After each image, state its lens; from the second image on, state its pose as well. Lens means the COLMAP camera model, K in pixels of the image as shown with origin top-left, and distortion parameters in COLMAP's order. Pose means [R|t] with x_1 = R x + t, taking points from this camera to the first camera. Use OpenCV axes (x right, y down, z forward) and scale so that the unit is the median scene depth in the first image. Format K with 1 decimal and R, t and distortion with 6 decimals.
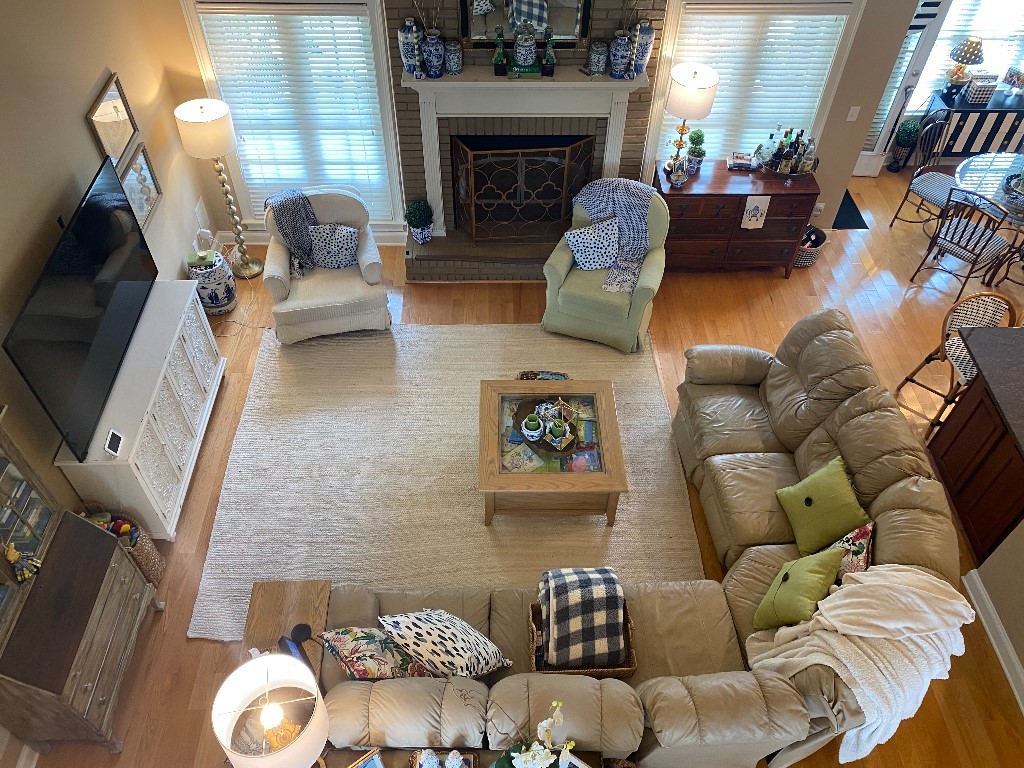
lens RADIAL K [[778.9, 0, 512.0], [0, 778.9, 384.0], [0, 0, 1]] dist [0.015808, -0.010627]
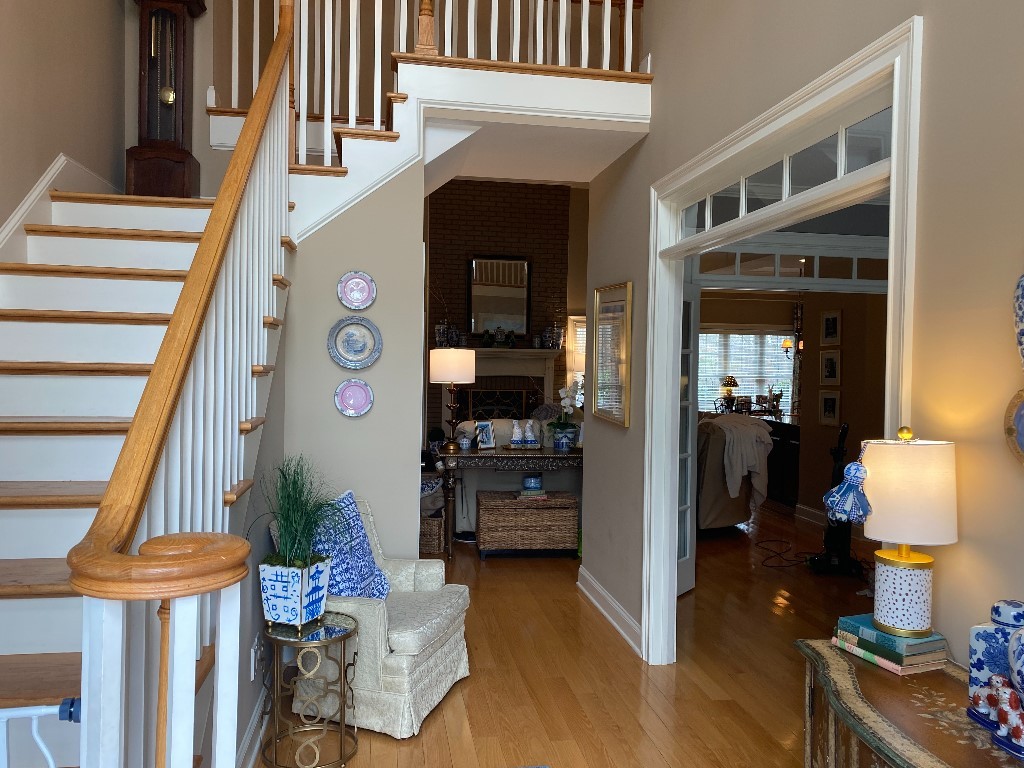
lens RADIAL K [[778.9, 0, 512.0], [0, 778.9, 384.0], [0, 0, 1]] dist [0.015808, -0.010627]
pose [[0.989530, -0.000696, 0.144324, -0.214951], [0.105002, 0.689533, -0.716602, 0.969532], [-0.099018, 0.724254, 0.682387, -0.226789]]
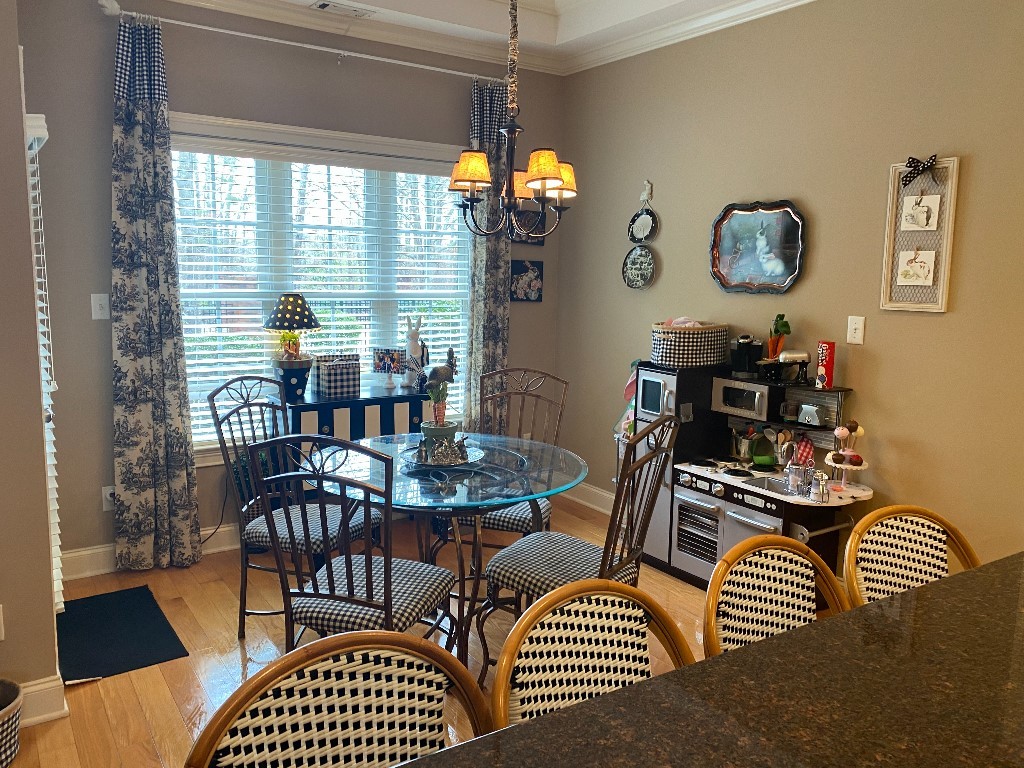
lens RADIAL K [[772.0, 0, 506.9], [0, 772.0, 379.1], [0, 0, 1]] dist [0.008460, -0.001186]
pose [[0.837006, -0.071423, 0.542513, 0.466262], [0.401029, 0.754603, -0.519375, -0.030995], [-0.372287, 0.652283, 0.660249, 0.691003]]
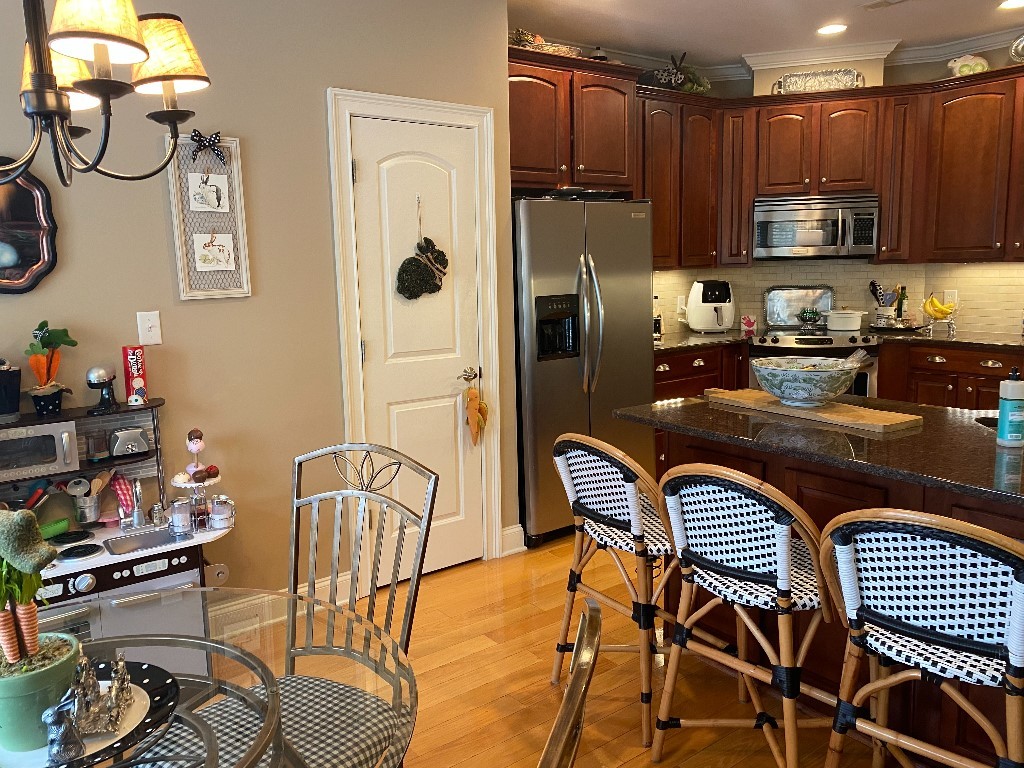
lens RADIAL K [[778.9, 0, 512.0], [0, 778.9, 384.0], [0, 0, 1]] dist [0.015808, -0.010627]
pose [[-0.589302, -0.119242, 0.799065, 0.474123], [0.615161, 0.574934, 0.539470, -0.351613], [-0.523737, 0.809464, -0.265457, 0.984895]]
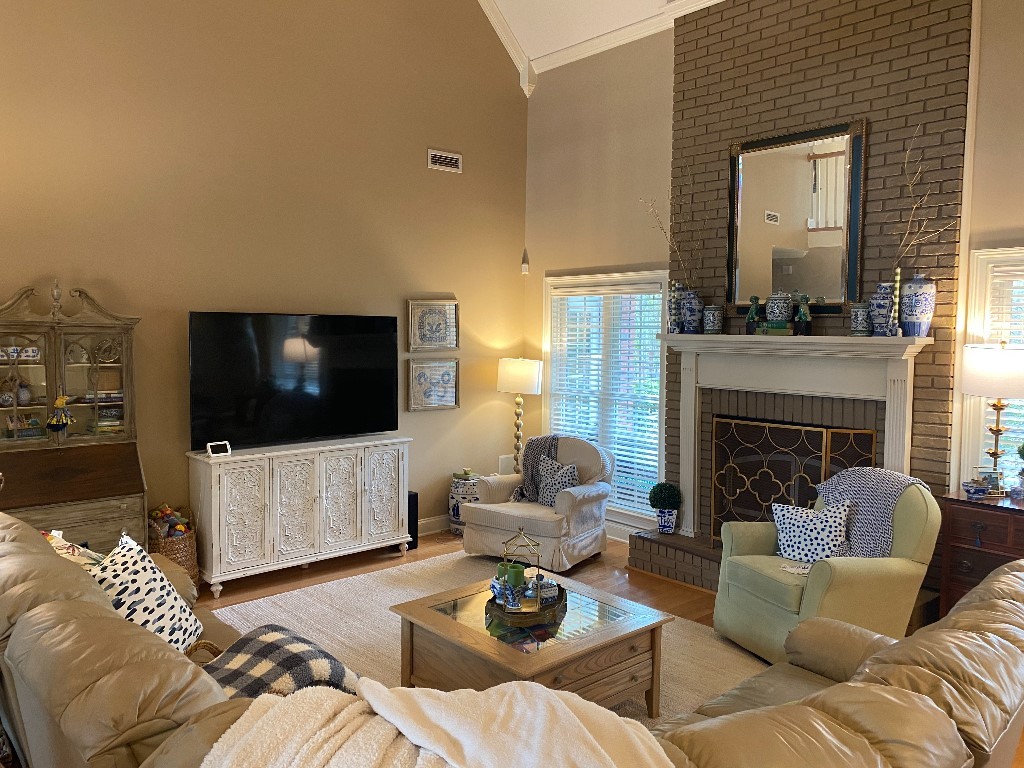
lens RADIAL K [[778.9, 0, 512.0], [0, 778.9, 384.0], [0, 0, 1]] dist [0.015808, -0.010627]
pose [[0.654204, 0.044654, -0.754999, 0.464913], [-0.559809, 0.699828, -0.443682, 0.199259], [0.508557, 0.712914, 0.482828, 0.423353]]
